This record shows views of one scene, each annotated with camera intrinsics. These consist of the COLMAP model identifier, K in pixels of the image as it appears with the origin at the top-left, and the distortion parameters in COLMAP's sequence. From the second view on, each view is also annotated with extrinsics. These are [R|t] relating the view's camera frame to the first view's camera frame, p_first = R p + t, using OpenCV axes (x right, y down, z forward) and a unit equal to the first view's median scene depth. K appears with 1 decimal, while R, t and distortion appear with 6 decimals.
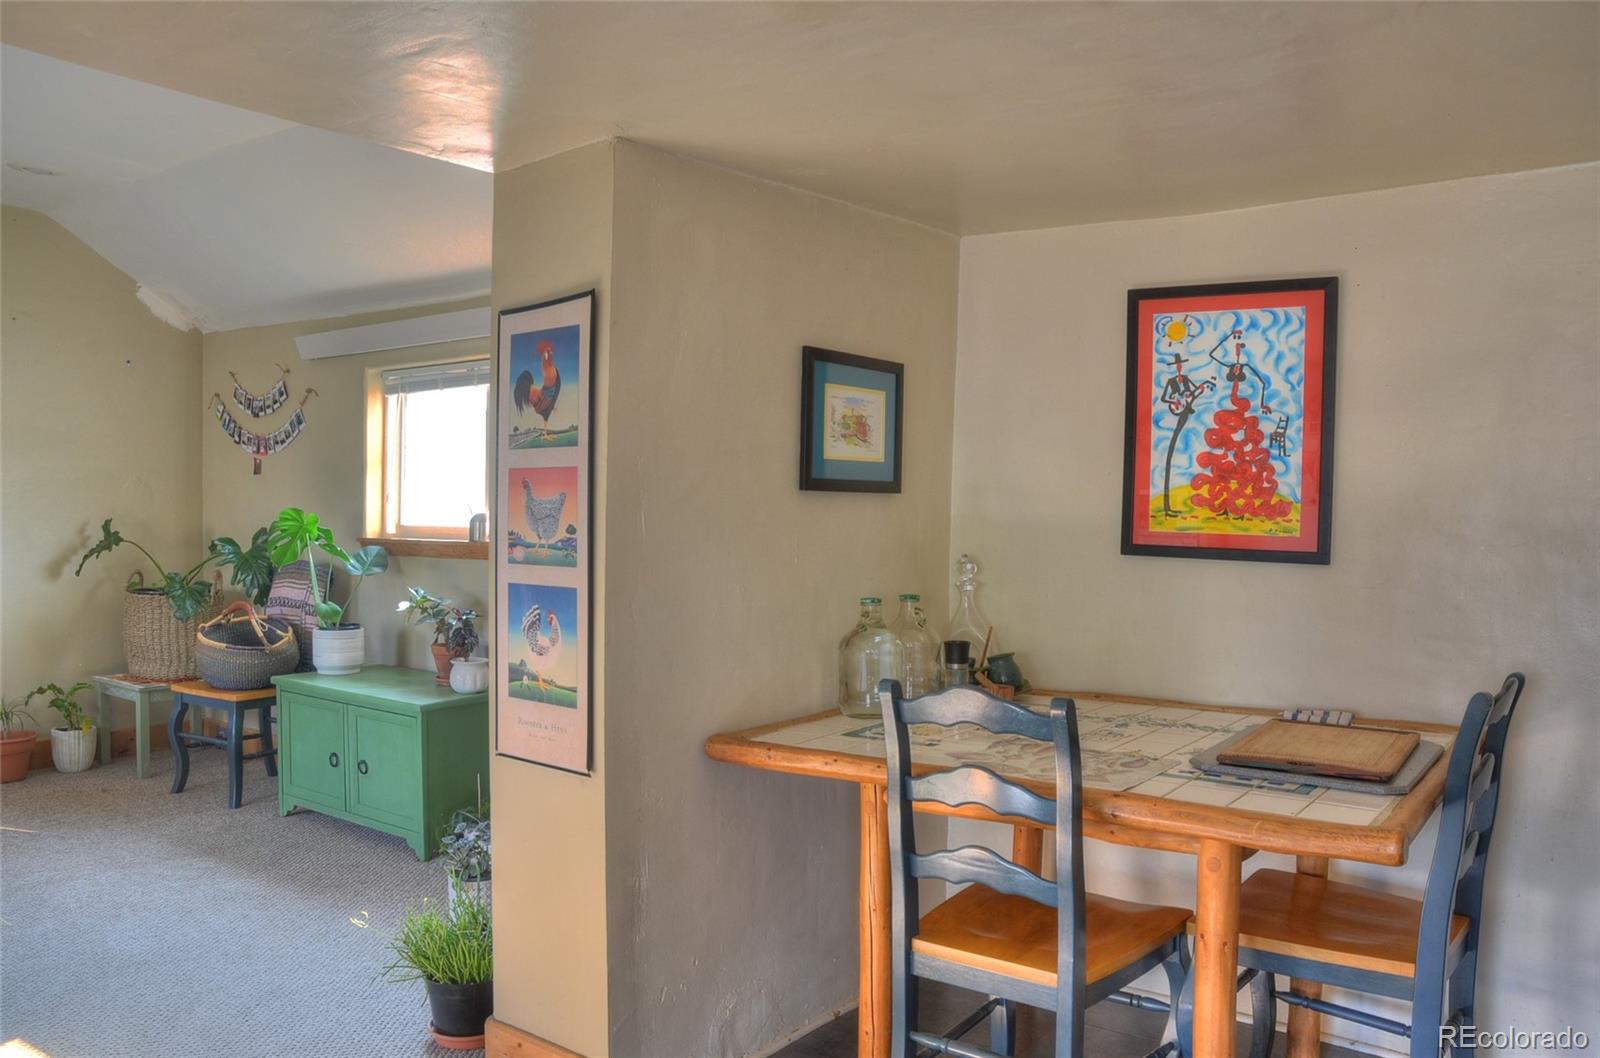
lens RADIAL K [[1266.6, 0, 802.7], [0, 1266.6, 537.0], [0, 0, 1]] dist [-0.167810, 0.151893]
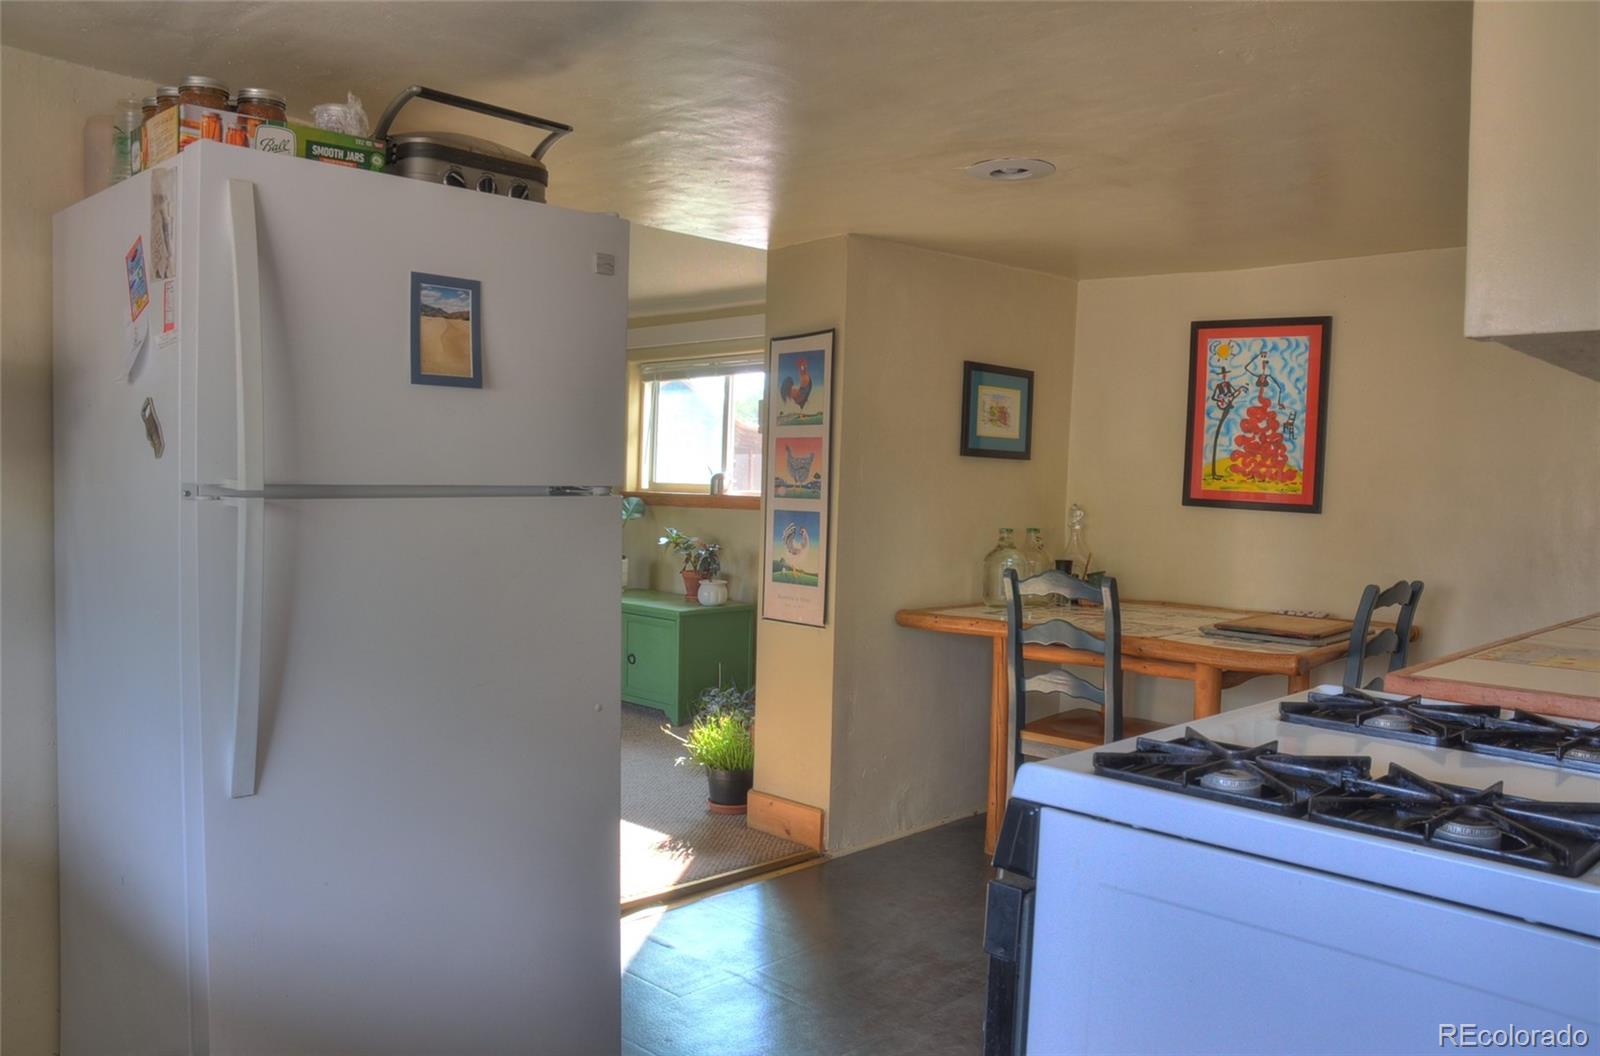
lens RADIAL K [[1266.6, 0, 785.0], [0, 1266.6, 572.1], [0, 0, 1]] dist [-0.167810, 0.151893]
pose [[0.989008, 0.027726, -0.145238, 0.013207], [-0.021110, 0.998677, 0.046895, 0.036057], [0.146346, -0.043314, 0.988285, -0.533201]]
